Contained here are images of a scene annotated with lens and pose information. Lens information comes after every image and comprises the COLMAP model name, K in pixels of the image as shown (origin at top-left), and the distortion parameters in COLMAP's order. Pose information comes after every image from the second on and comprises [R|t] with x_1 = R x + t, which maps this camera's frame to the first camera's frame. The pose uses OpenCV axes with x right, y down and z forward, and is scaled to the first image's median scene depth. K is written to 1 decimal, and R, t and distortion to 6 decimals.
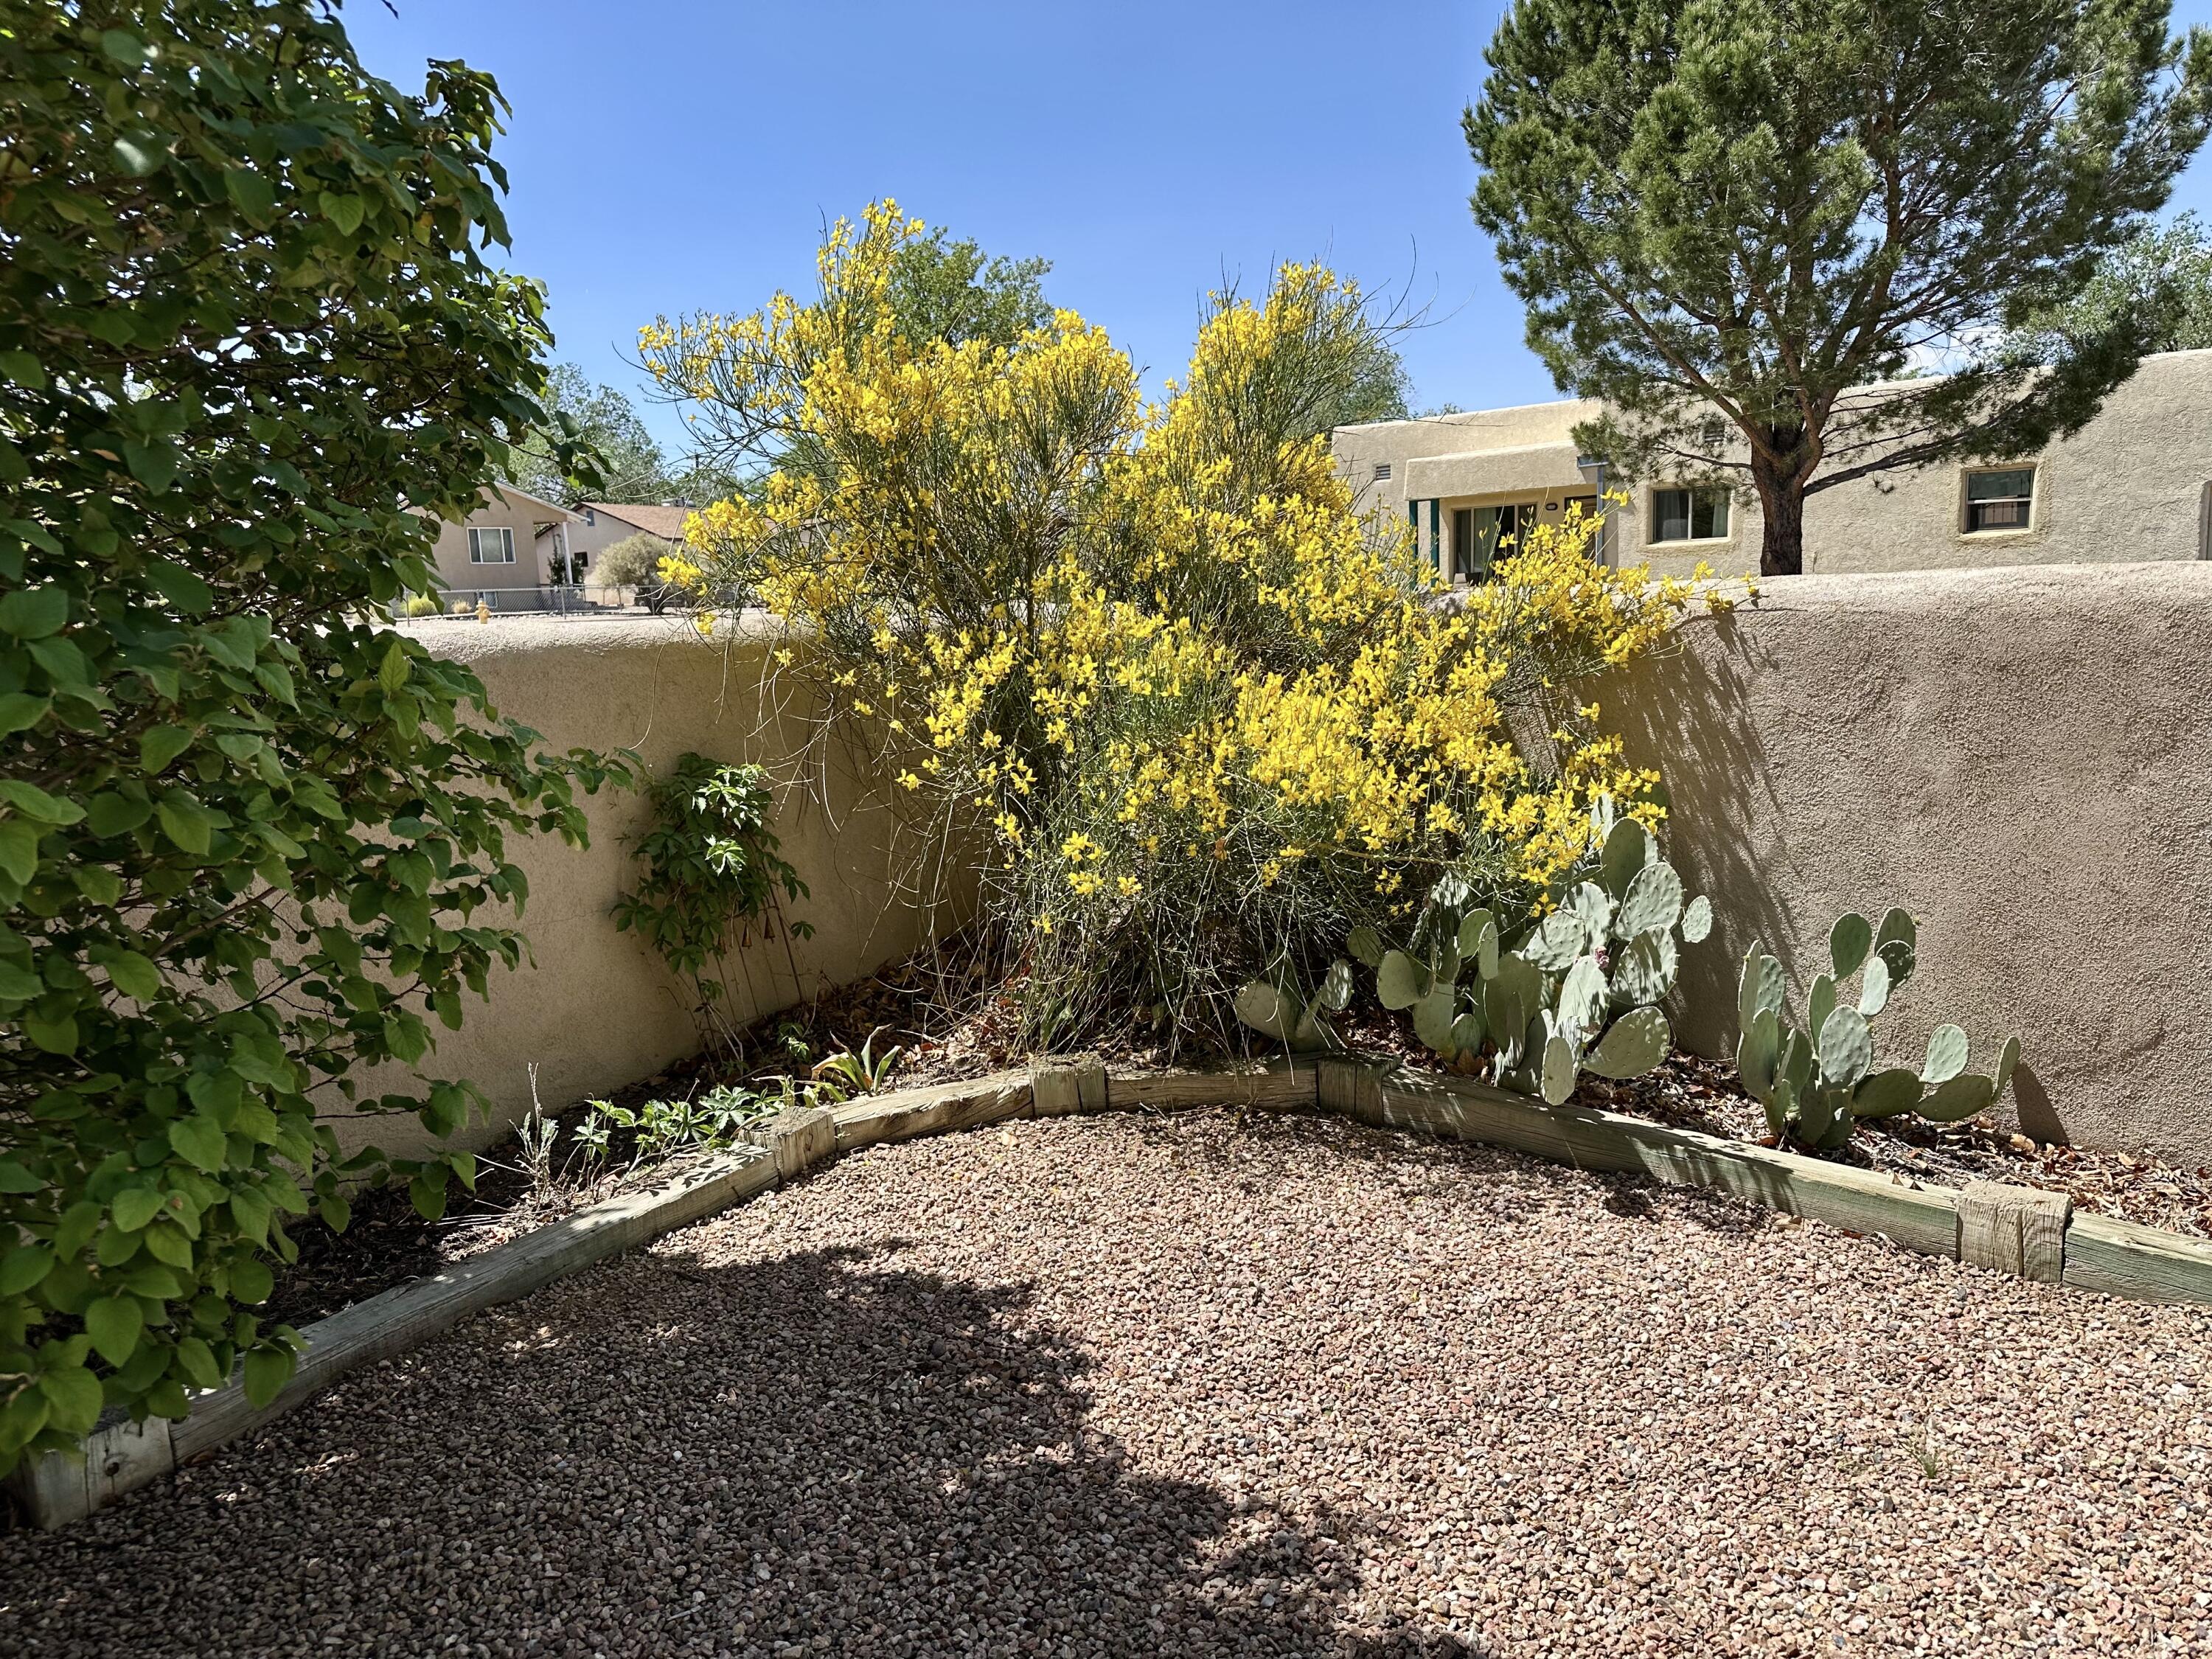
lens RADIAL K [[1548.7, 0, 1102.1], [0, 1548.7, 844.0], [0, 0, 1]] dist [0.083545, -0.112957]
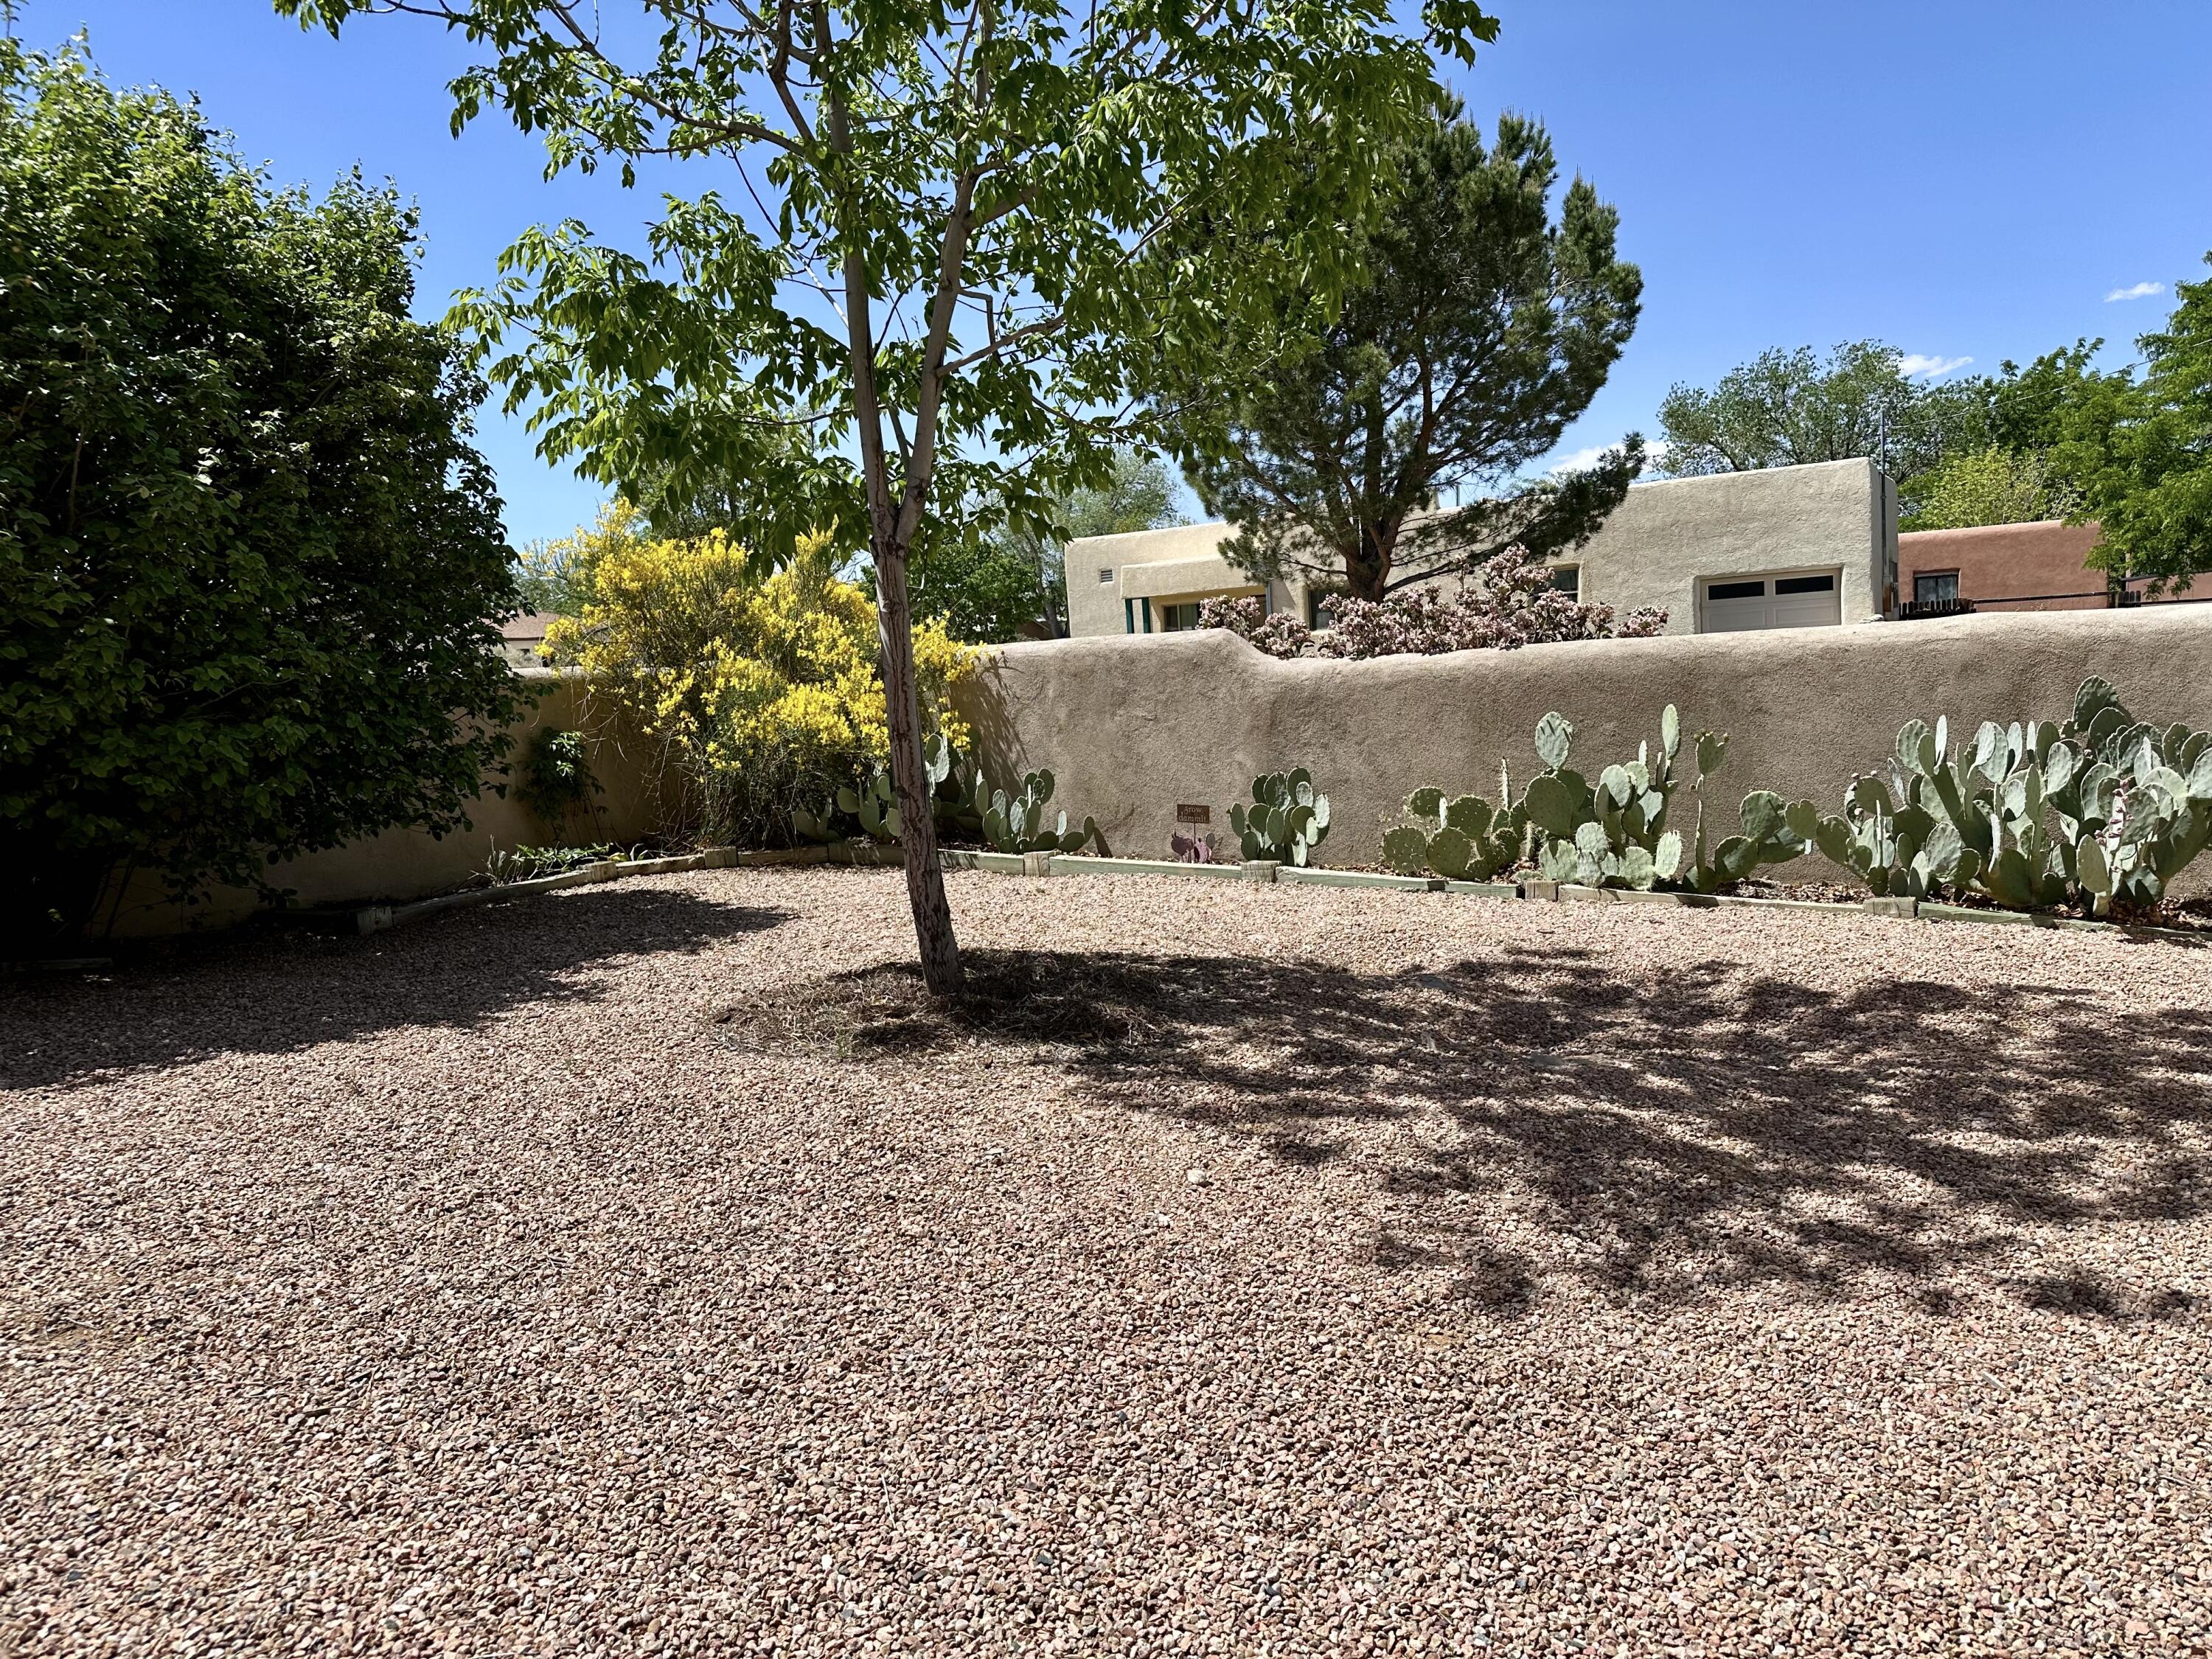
lens RADIAL K [[1548.7, 0, 1105.7], [0, 1548.7, 817.3], [0, 0, 1]] dist [0.083545, -0.112957]
pose [[0.992486, -0.030649, 0.118457, 0.275700], [0.039508, 0.996536, -0.073175, 0.283966], [-0.115804, 0.077305, 0.990259, -1.391749]]
